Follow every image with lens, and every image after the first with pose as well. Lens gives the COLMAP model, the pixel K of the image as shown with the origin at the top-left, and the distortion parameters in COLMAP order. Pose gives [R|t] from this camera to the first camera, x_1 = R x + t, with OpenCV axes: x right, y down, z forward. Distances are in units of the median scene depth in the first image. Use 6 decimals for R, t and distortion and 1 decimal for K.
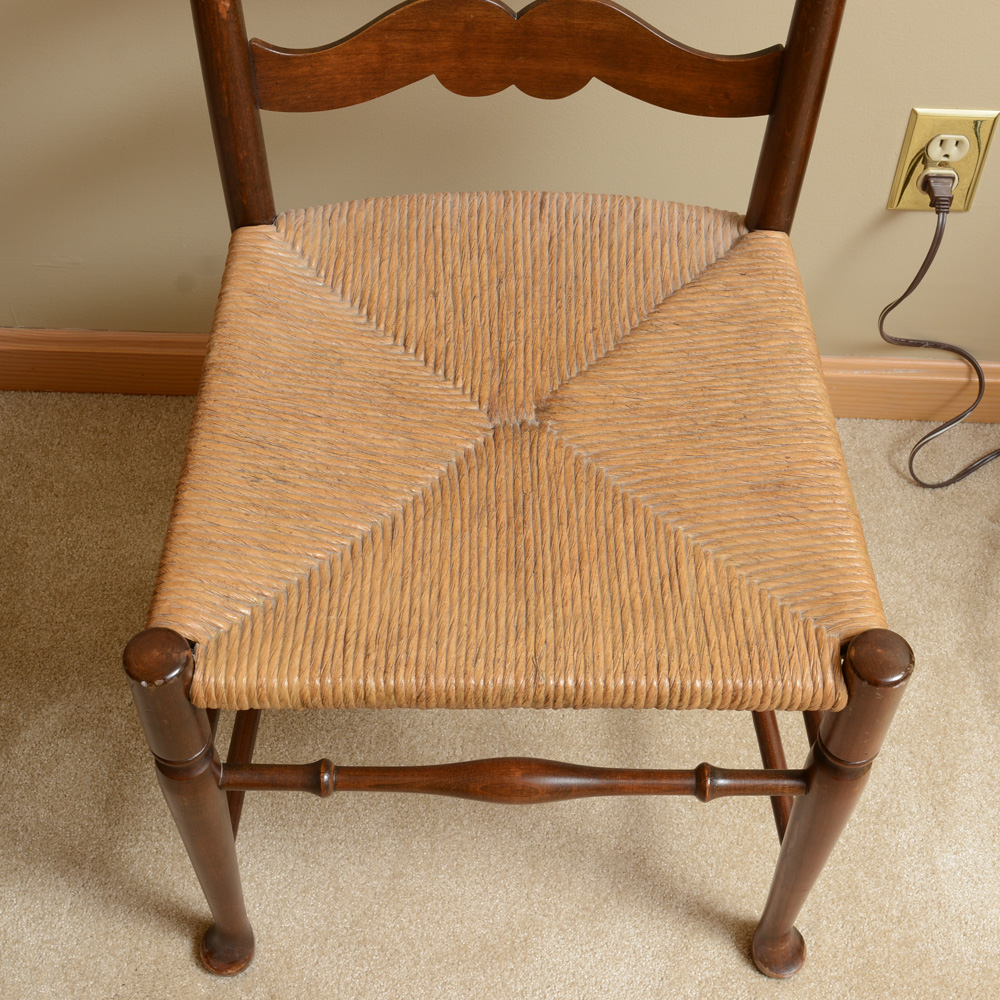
lens RADIAL K [[1738.0, 0, 512.4], [0, 1738.0, 541.6], [0, 0, 1]] dist [-0.072978, 0.000000]
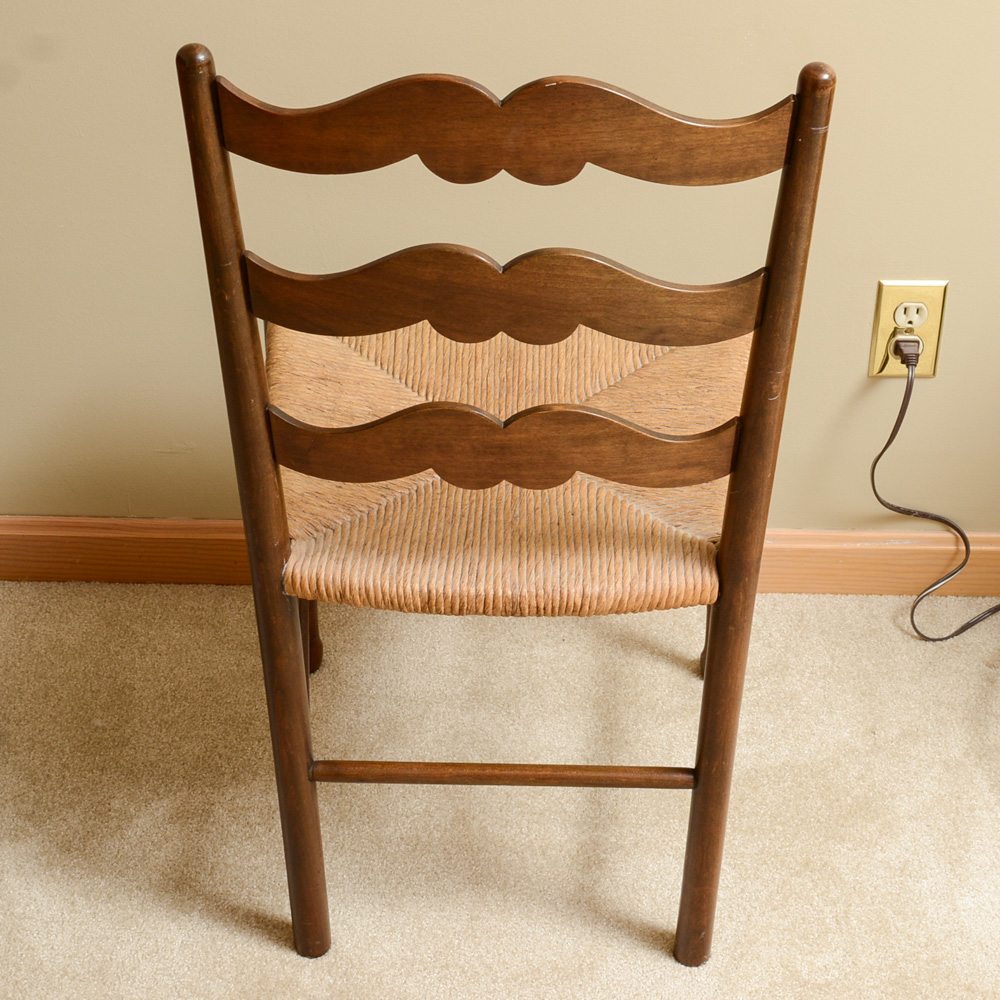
lens RADIAL K [[2079.4, 0, 495.5], [0, 2079.4, 478.3], [0, 0, 1]] dist [-0.091503, 0.000000]
pose [[0.999886, -0.015025, 0.001474, -0.058327], [0.014517, 0.930011, -0.367244, 0.483249], [0.004147, 0.367223, 0.930124, -0.396714]]
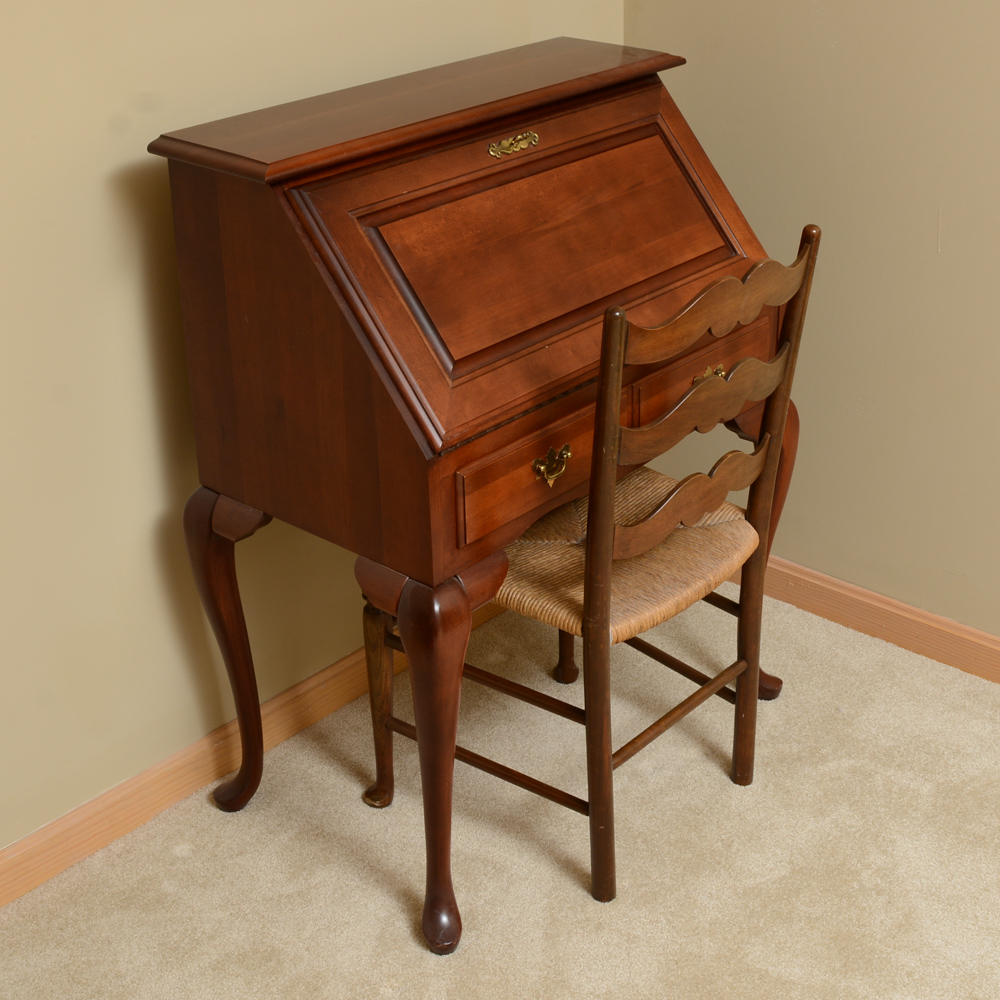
lens RADIAL K [[1614.3, 0, 515.7], [0, 1614.3, 442.2], [0, 0, 1]] dist [-0.091797, 0.000000]
pose [[0.764344, 0.233632, -0.600994, 0.474751], [-0.516785, 0.779375, -0.354271, 0.736299], [0.385631, 0.581370, 0.716448, -0.623781]]
